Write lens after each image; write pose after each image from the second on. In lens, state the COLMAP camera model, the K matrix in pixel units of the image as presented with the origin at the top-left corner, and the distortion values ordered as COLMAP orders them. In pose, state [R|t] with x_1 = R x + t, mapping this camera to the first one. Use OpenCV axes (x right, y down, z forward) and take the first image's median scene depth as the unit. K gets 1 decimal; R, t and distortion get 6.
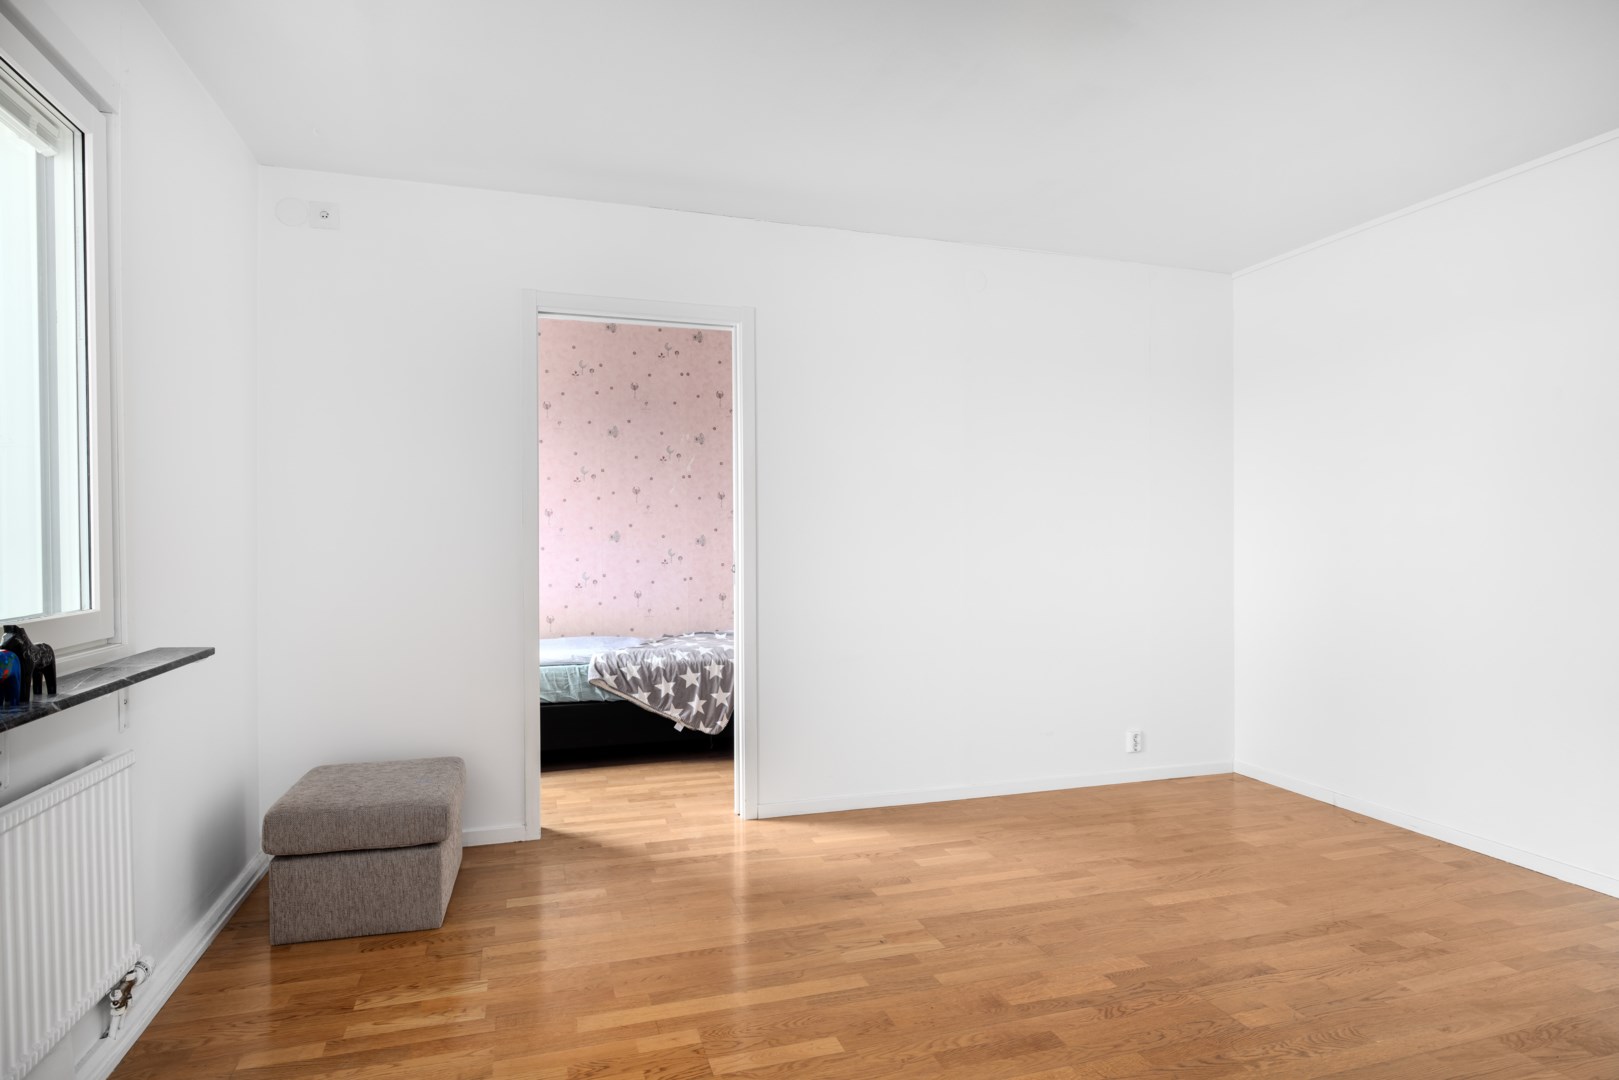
lens RADIAL K [[904.5, 0, 803.4], [0, 904.5, 544.1], [0, 0, 1]] dist [-0.000956, -0.001303]
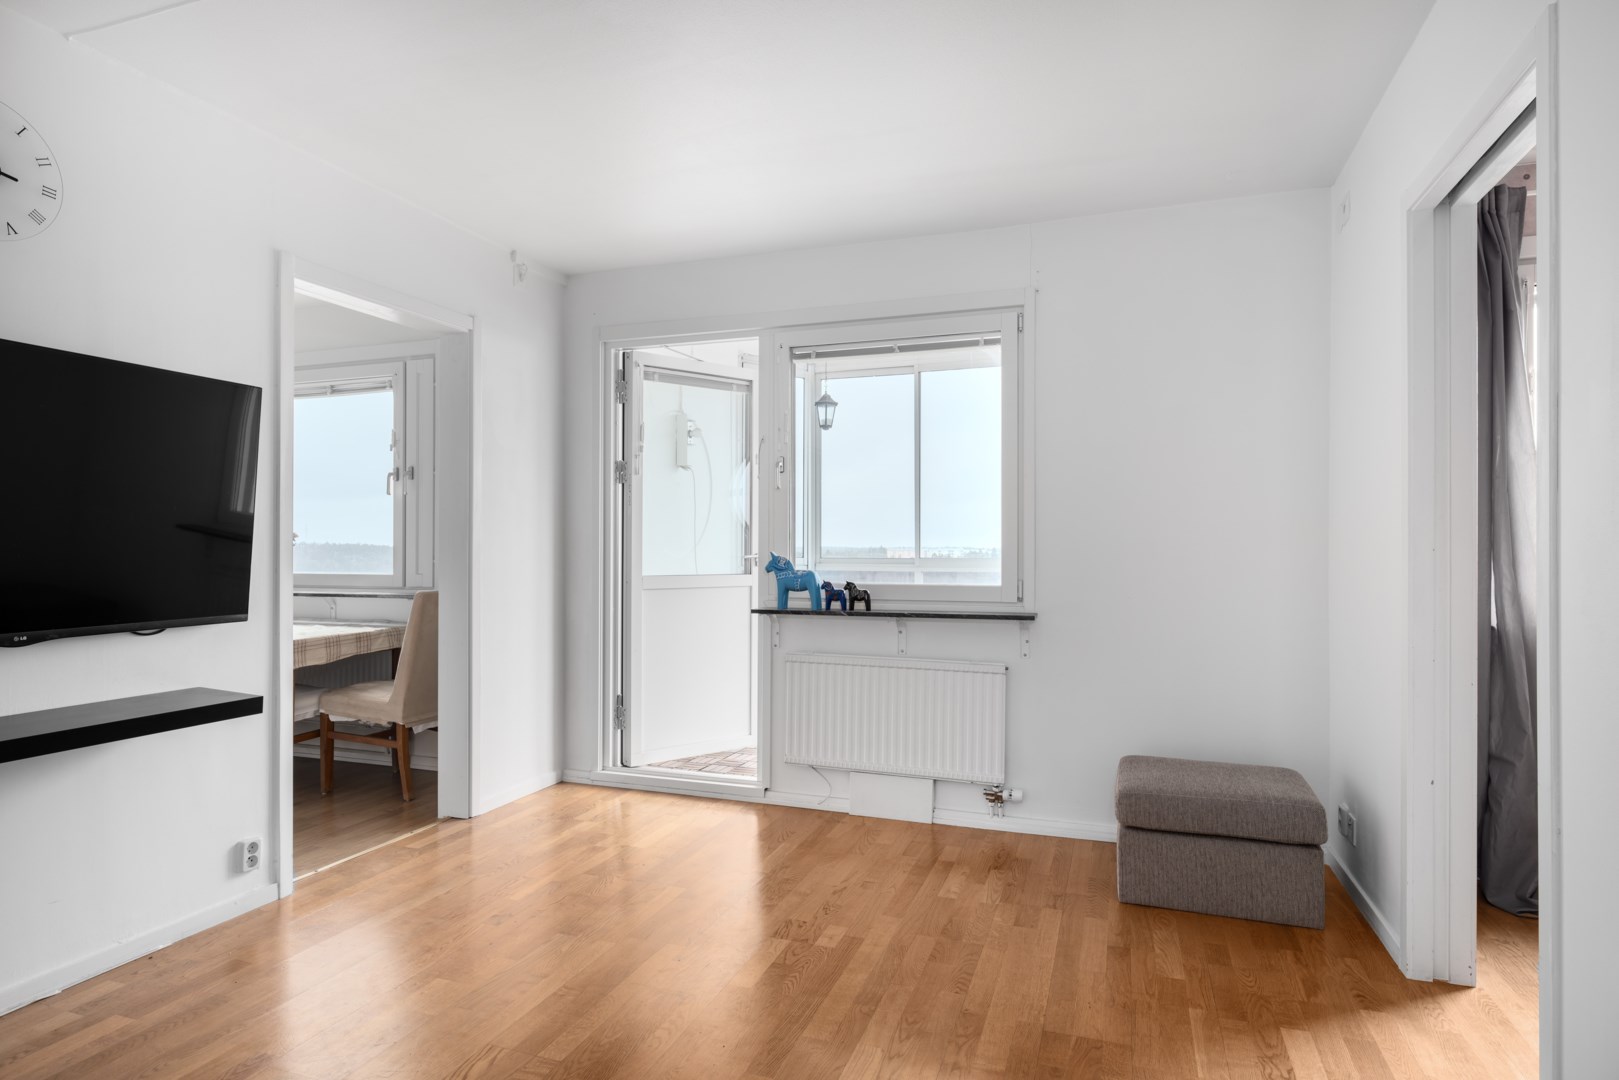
lens RADIAL K [[904.5, 0, 803.4], [0, 904.5, 544.1], [0, 0, 1]] dist [-0.000956, -0.001303]
pose [[-0.605298, 0.001968, -0.795997, 0.753476], [-0.002340, 0.999988, 0.004251, -0.016300], [0.795996, 0.004436, -0.605286, 1.447829]]
